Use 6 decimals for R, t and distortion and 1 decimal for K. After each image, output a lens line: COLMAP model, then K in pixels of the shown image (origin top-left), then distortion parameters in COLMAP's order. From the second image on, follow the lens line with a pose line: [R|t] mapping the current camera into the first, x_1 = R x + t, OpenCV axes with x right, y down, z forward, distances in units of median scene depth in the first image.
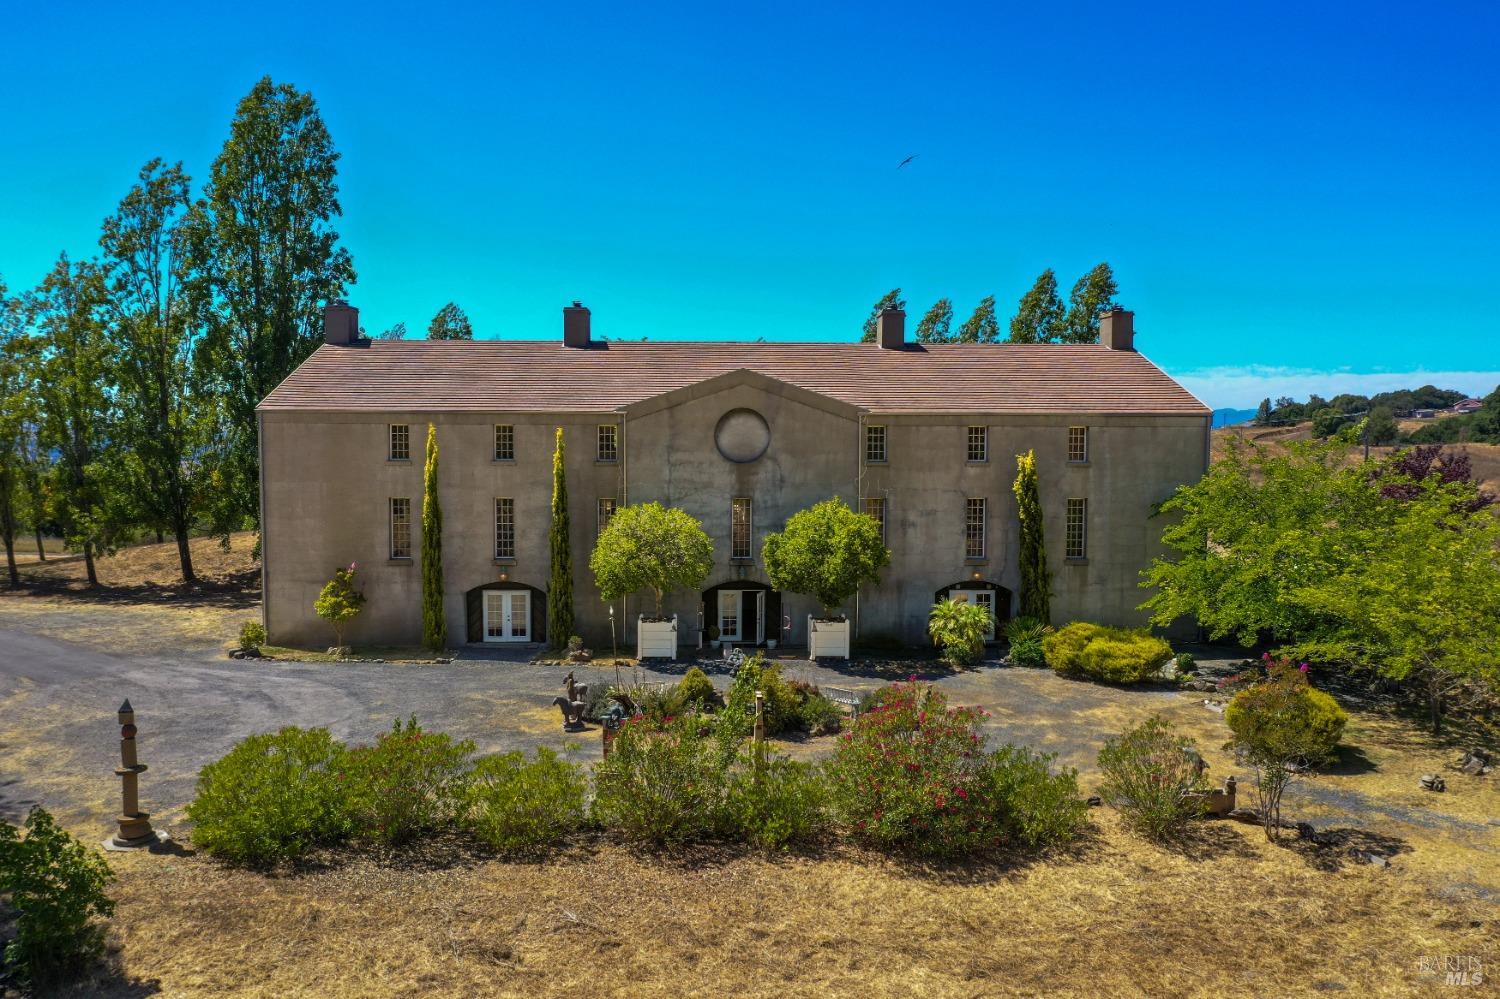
lens RADIAL K [[1177.7, 0, 750.0], [0, 1177.7, 483.1], [0, 0, 1]] dist [-0.003672, -0.000681]
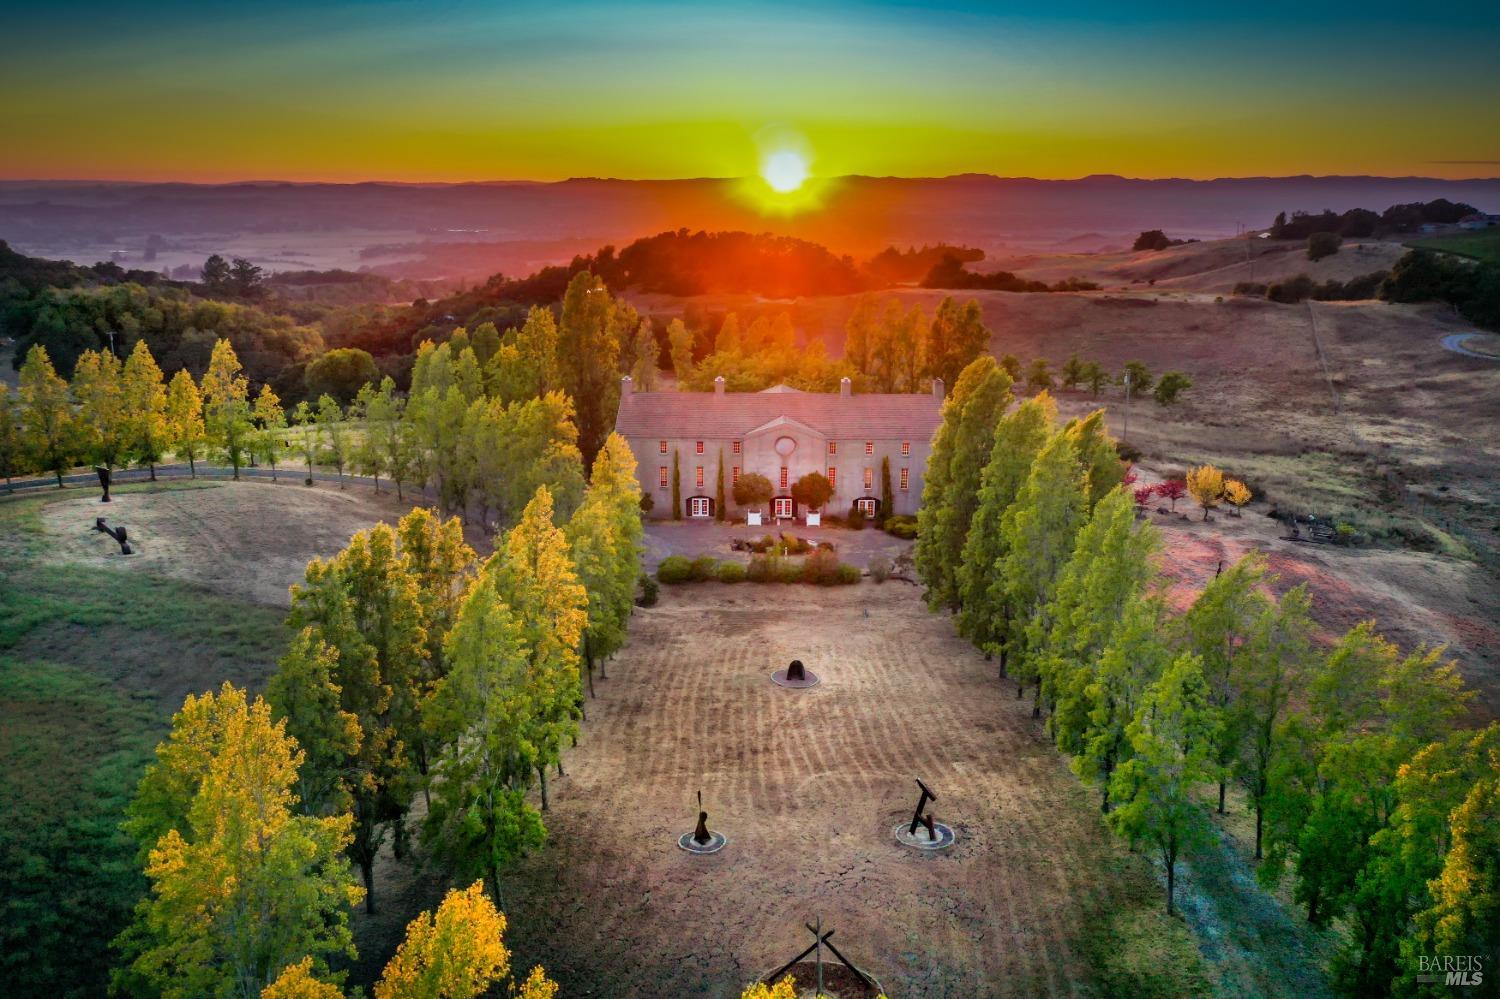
lens RADIAL K [[1177.7, 0, 750.0], [0, 1177.7, 483.1], [0, 0, 1]] dist [-0.003672, -0.000681]
pose [[0.999067, 0.014584, -0.040656, 0.027144], [-0.006482, 0.981235, 0.192705, -0.501230], [0.042704, -0.192262, 0.980414, -1.798508]]
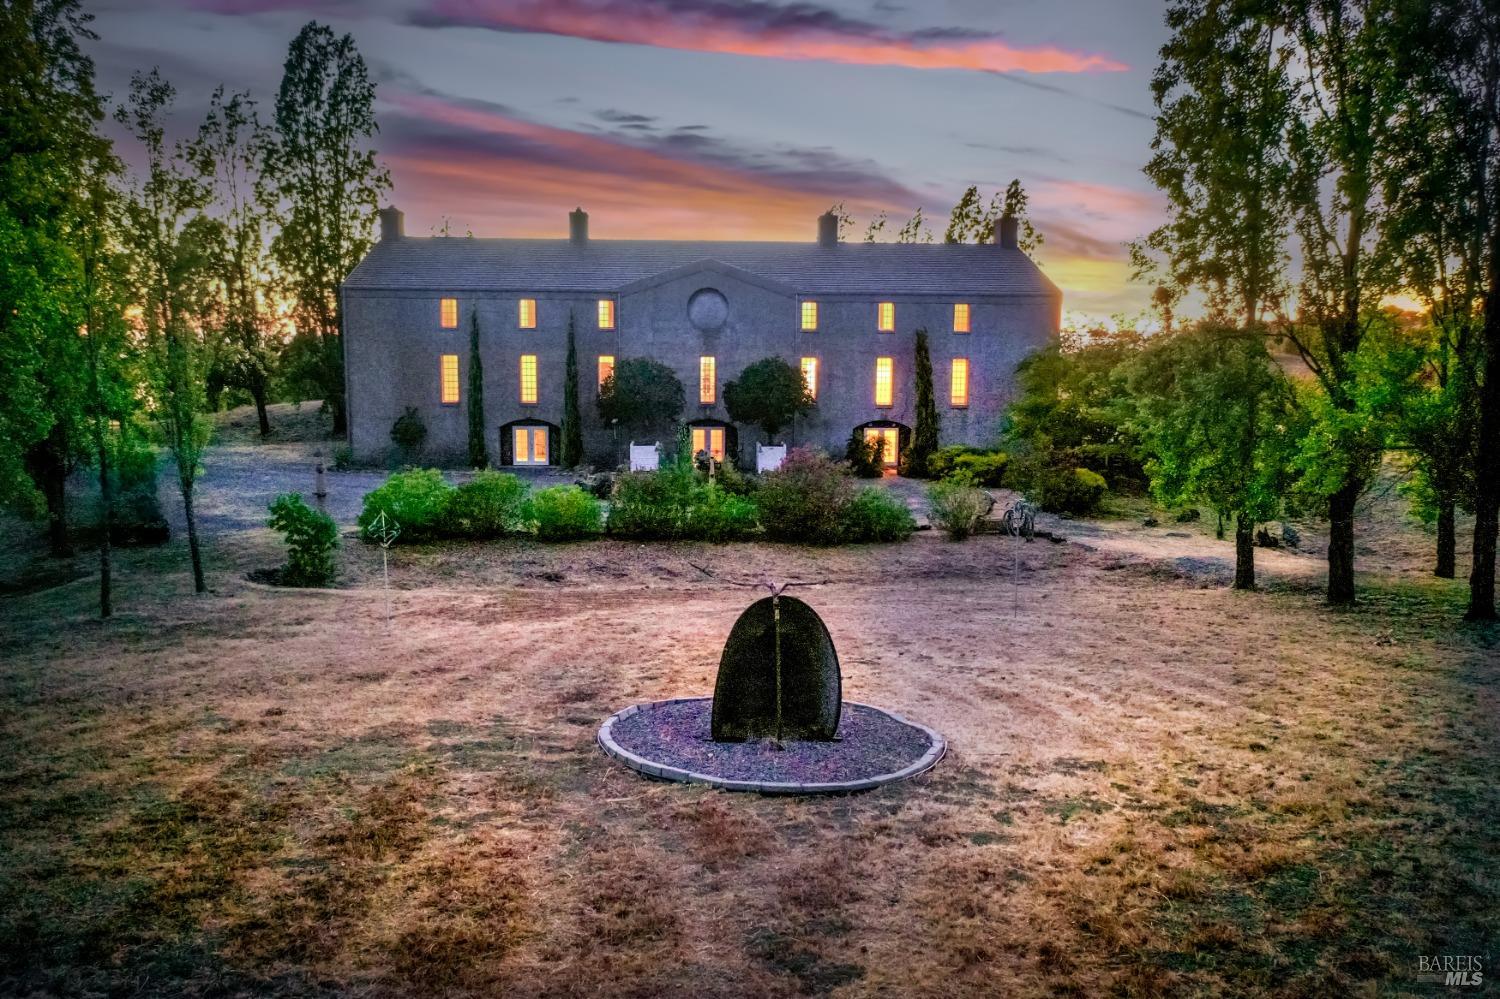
lens RADIAL K [[1181.8, 0, 772.8], [0, 1181.8, 496.1], [0, 0, 1]] dist [-0.003952, -0.001407]
pose [[0.999389, -0.001173, 0.034945, 0.019789], [-0.001535, 0.997003, 0.077350, 0.066951], [-0.034931, -0.077356, 0.996391, -0.348710]]
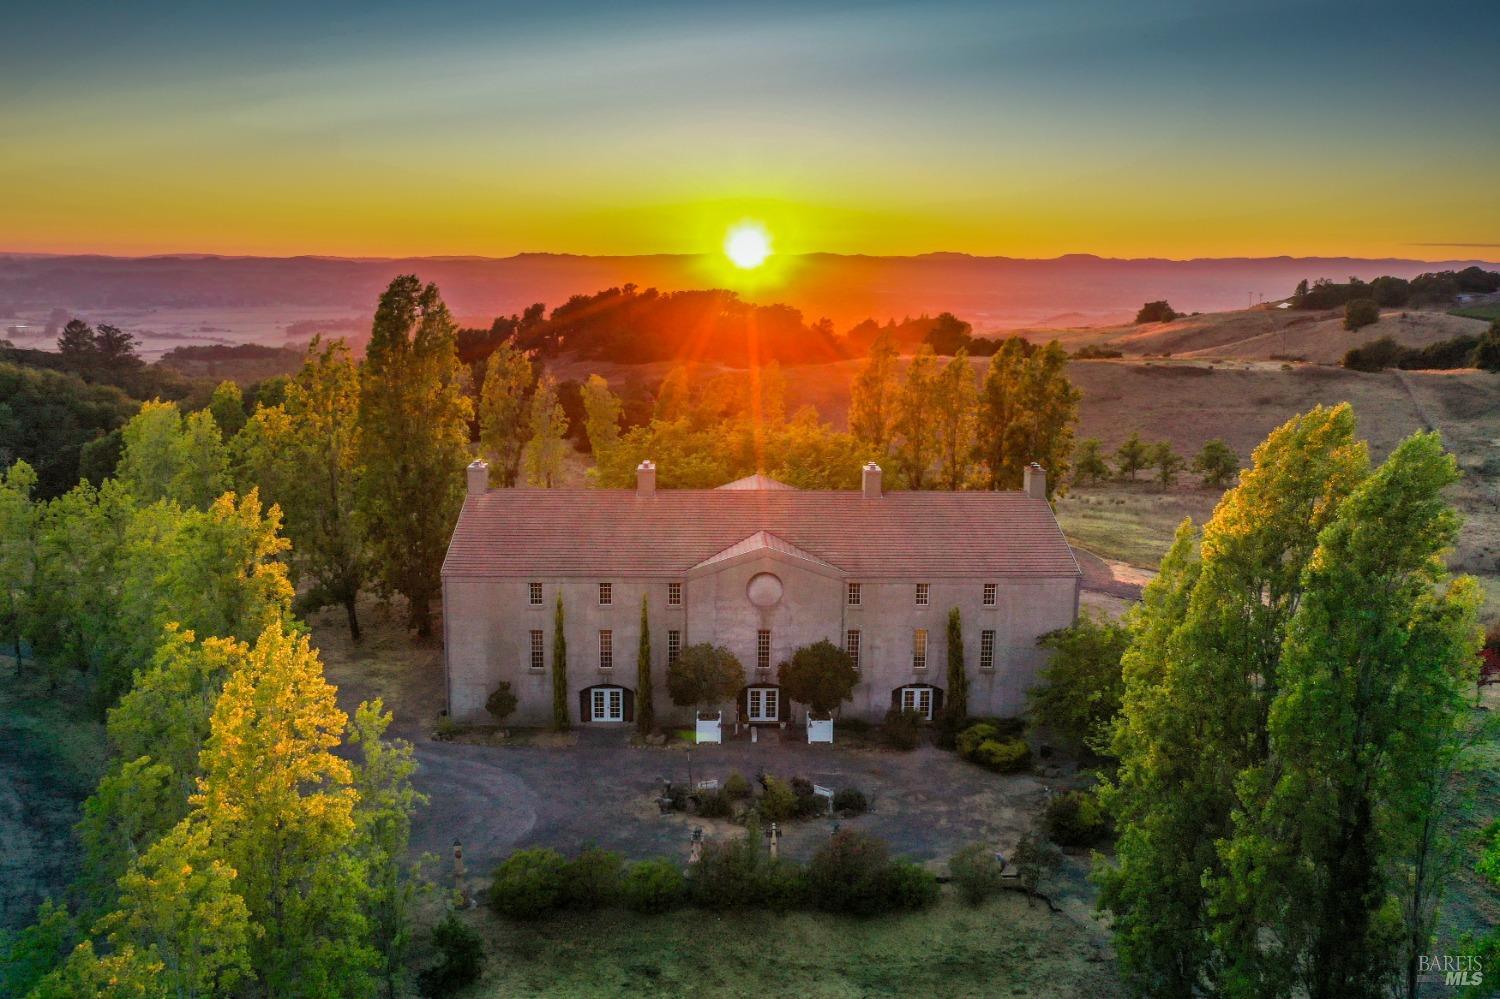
lens RADIAL K [[1262.3, 0, 776.4], [0, 1262.3, 459.2], [0, 0, 1]] dist [-0.002894, -0.000770]
pose [[0.999913, 0.009881, 0.008764, -0.007552], [-0.010709, 0.994920, 0.100102, -0.371876], [-0.007731, -0.100187, 0.994939, -0.588287]]
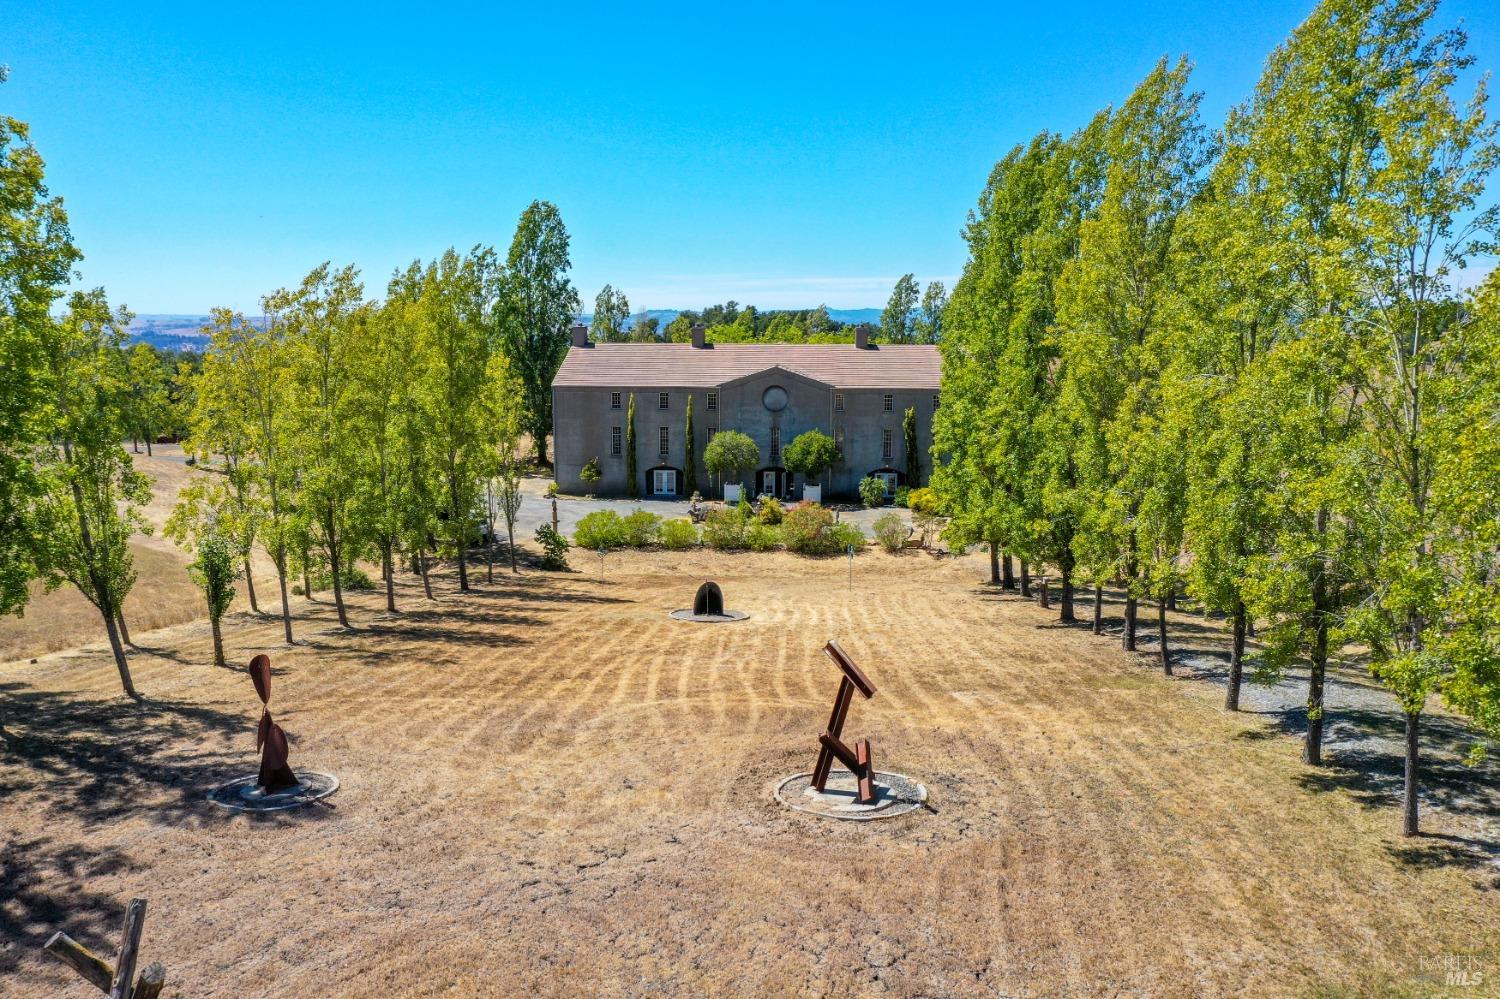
lens RADIAL K [[1177.7, 0, 750.0], [0, 1177.7, 483.1], [0, 0, 1]] dist [-0.003672, -0.000681]
pose [[0.994498, 0.014093, -0.103803, 0.172227], [-0.005123, 0.996266, 0.086182, -0.072035], [0.104630, -0.085176, 0.990857, -1.123738]]
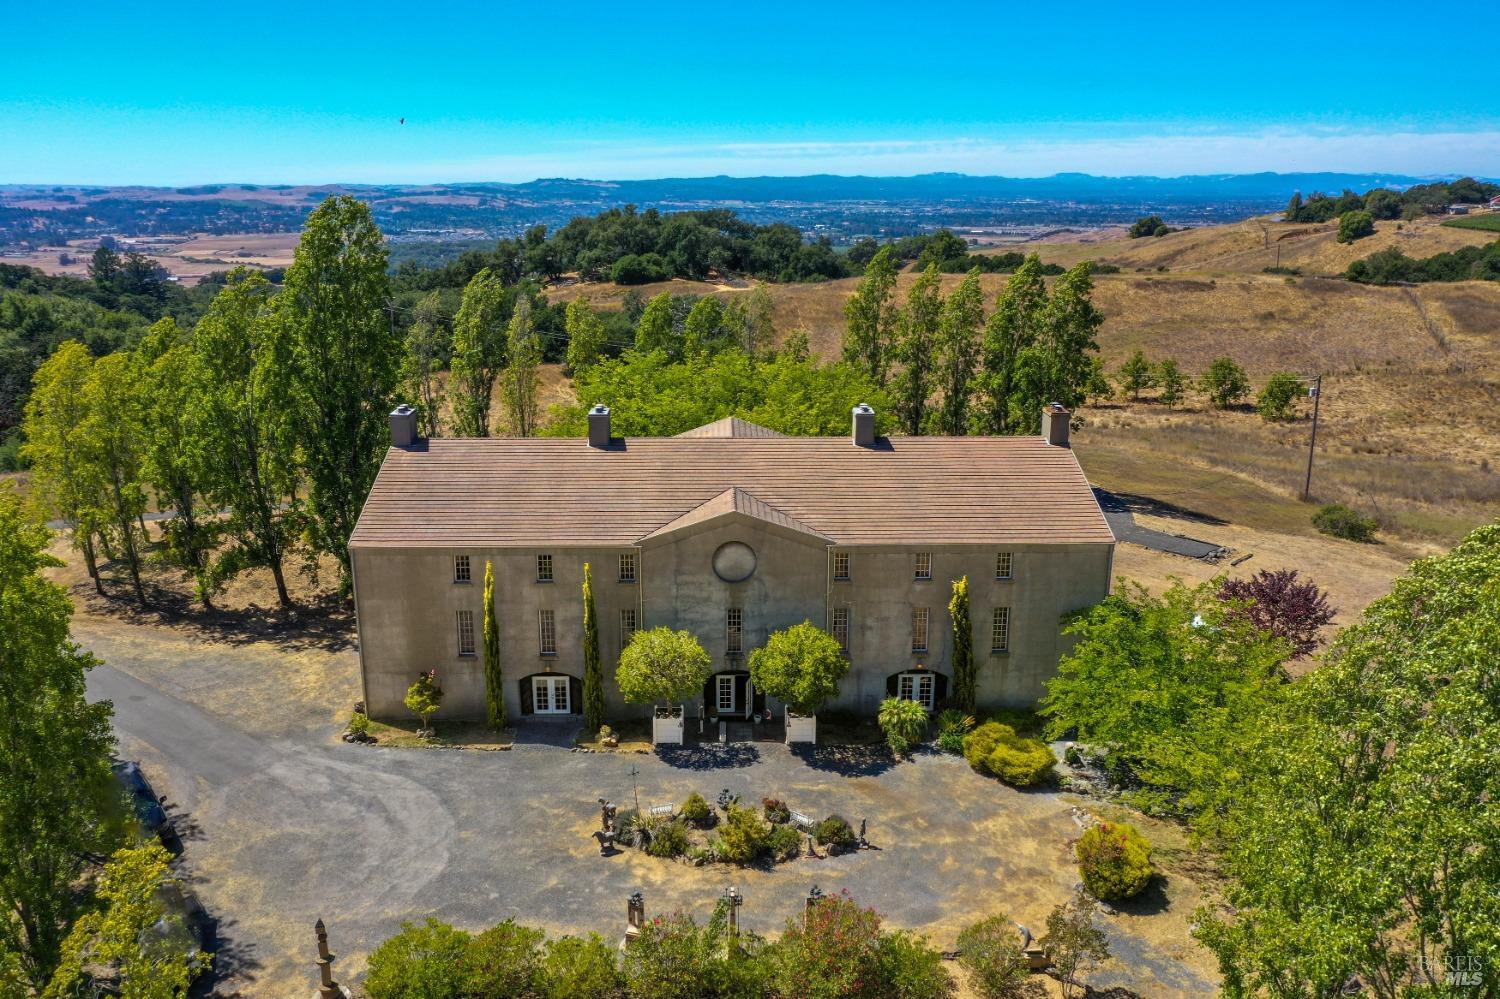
lens RADIAL K [[1177.7, 0, 750.0], [0, 1177.7, 483.1], [0, 0, 1]] dist [-0.003672, -0.000681]
pose [[0.999829, 0.002752, -0.018279, 0.033284], [0.000831, 0.981165, 0.193169, -0.370233], [0.018467, -0.193152, 0.980995, -0.214946]]
